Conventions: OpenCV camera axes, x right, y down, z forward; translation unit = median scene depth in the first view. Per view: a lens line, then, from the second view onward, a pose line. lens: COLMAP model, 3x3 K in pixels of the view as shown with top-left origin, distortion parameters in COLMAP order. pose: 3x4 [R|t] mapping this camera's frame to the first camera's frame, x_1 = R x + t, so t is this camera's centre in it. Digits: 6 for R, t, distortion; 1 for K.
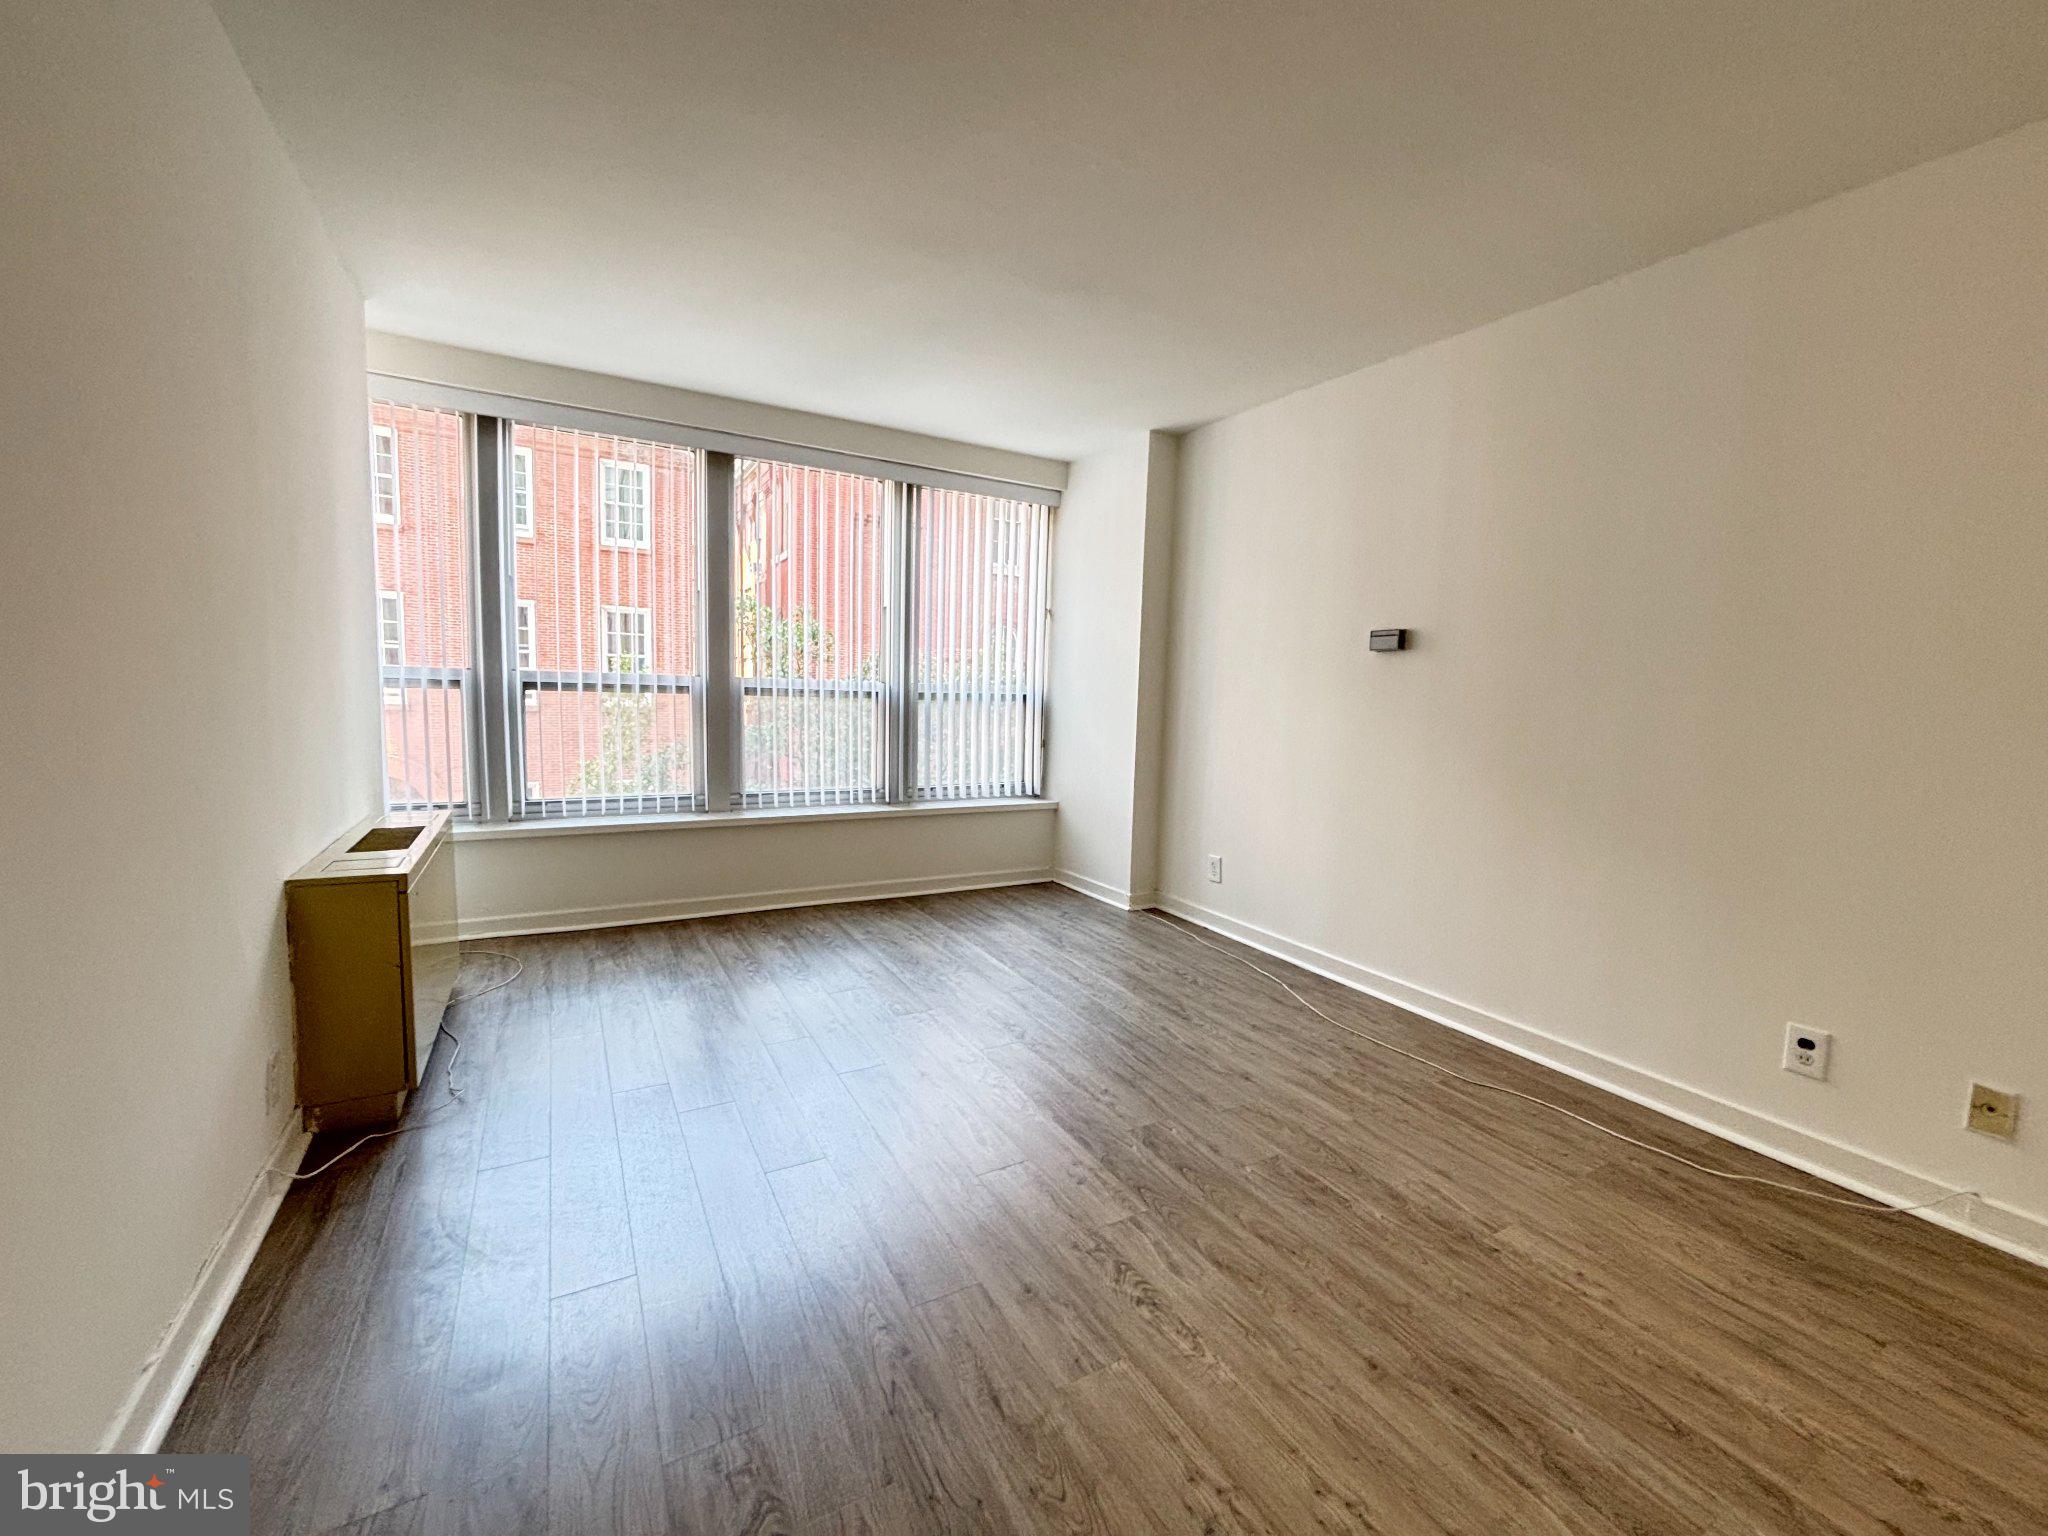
lens RADIAL K [[823.9, 0, 1027.2], [0, 823.9, 756.6], [0, 0, 1]] dist [-0.004028, -0.001019]
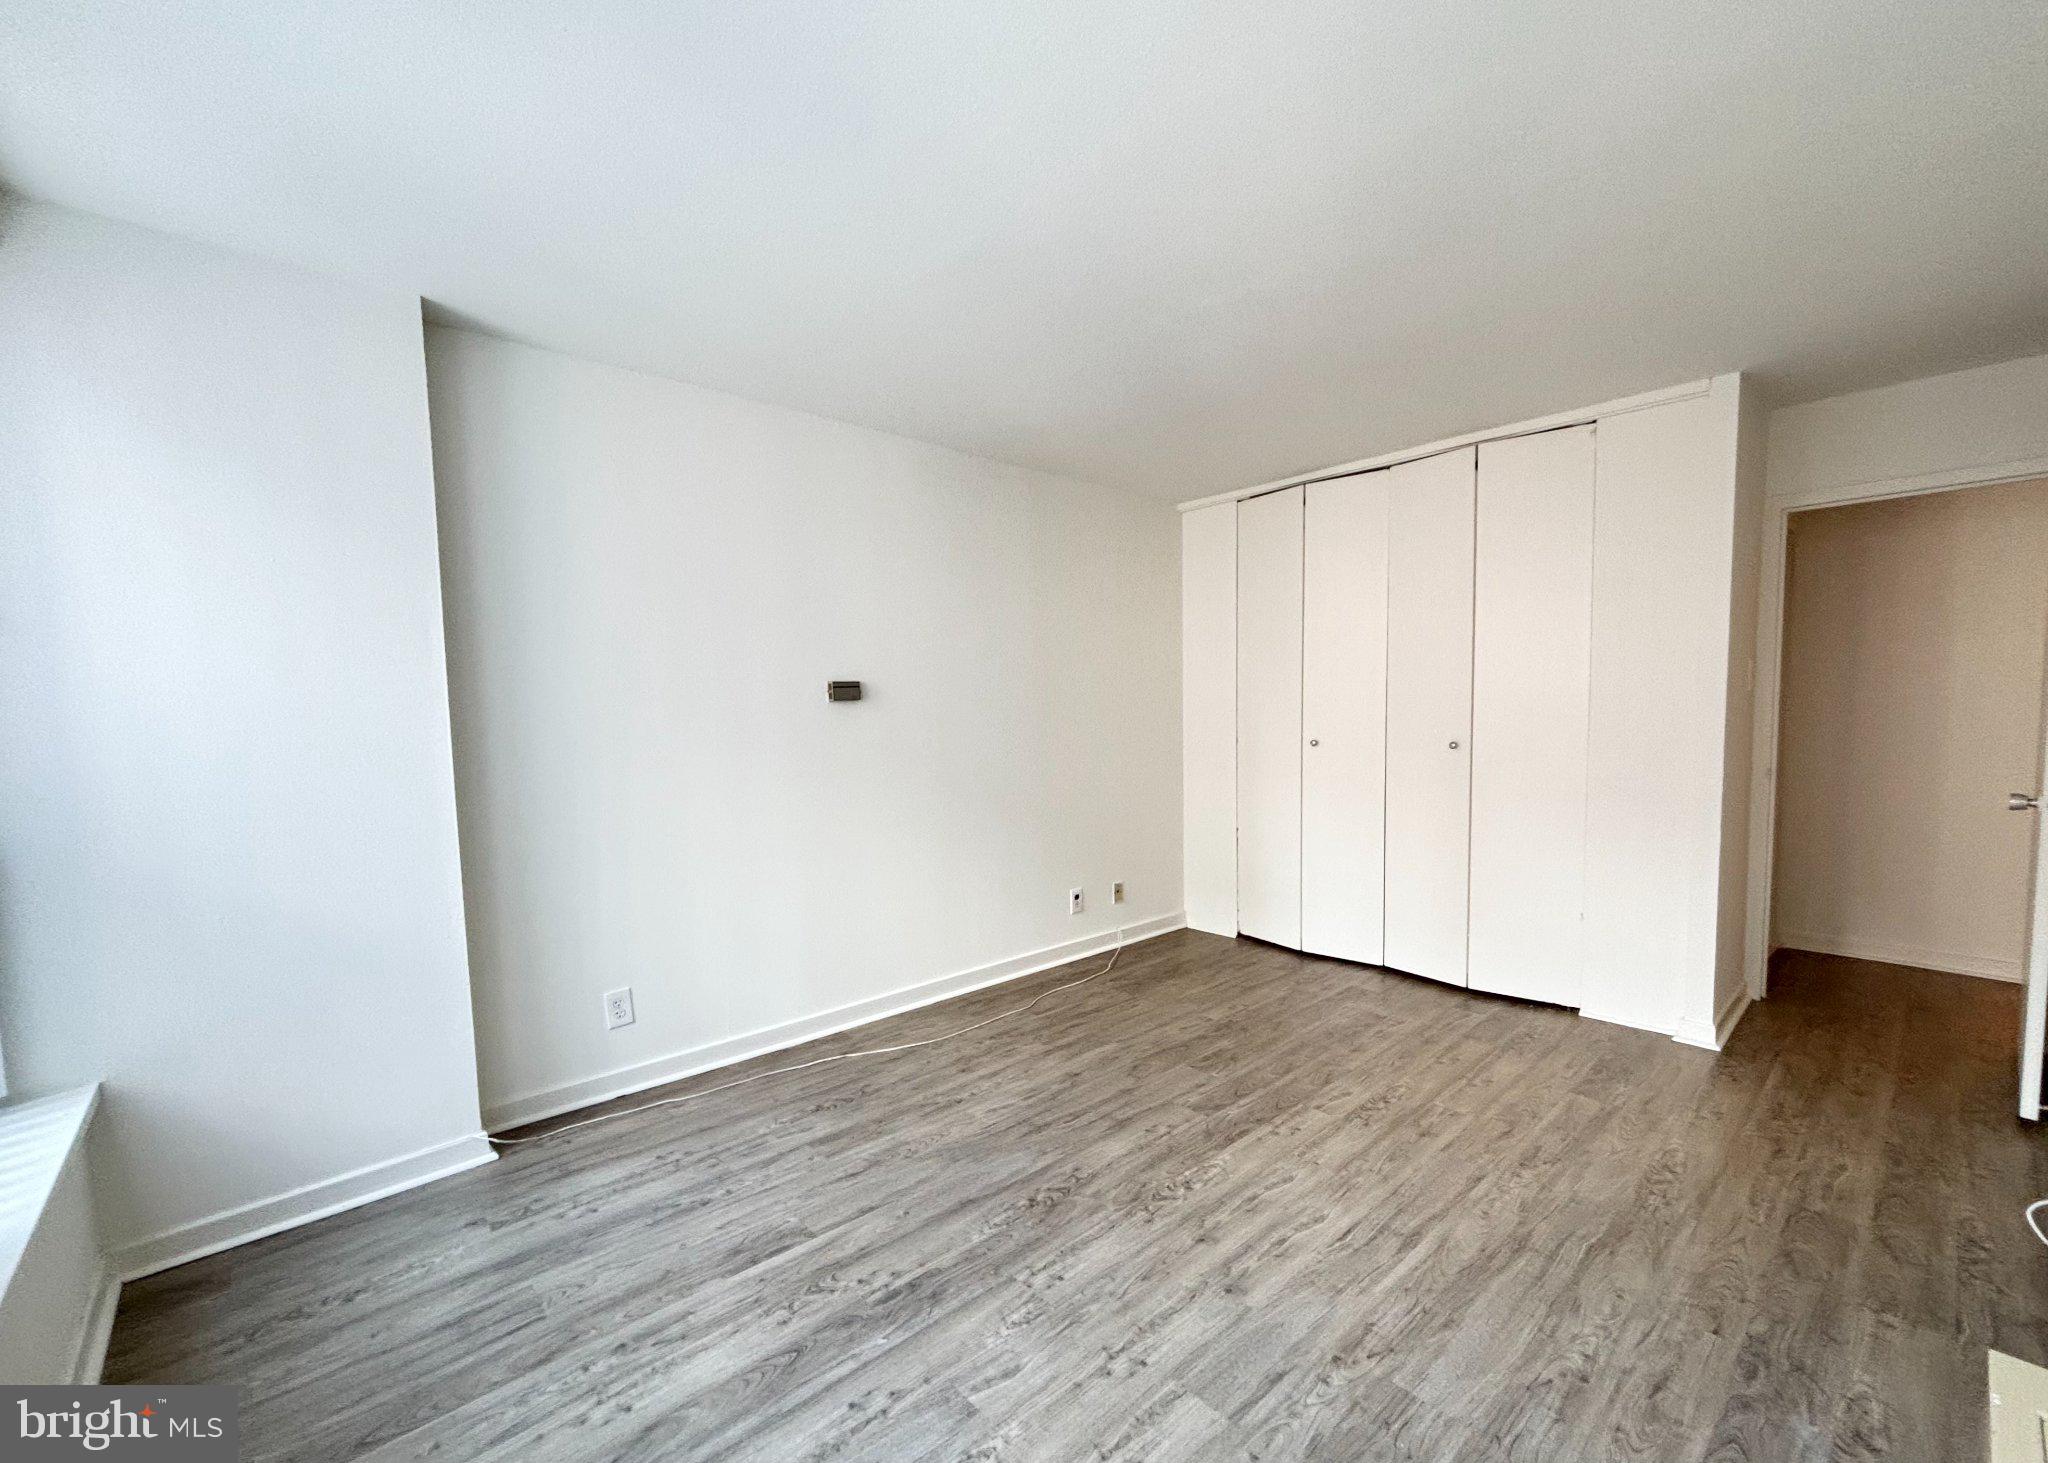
lens RADIAL K [[853.8, 0, 1028.1], [0, 853.8, 744.9], [0, 0, 1]] dist [0.003377, -0.000042]
pose [[-0.208239, -0.085336, 0.974348, -0.876550], [0.095836, 0.989613, 0.107155, -0.215553], [-0.973372, 0.115691, -0.197897, 1.264660]]
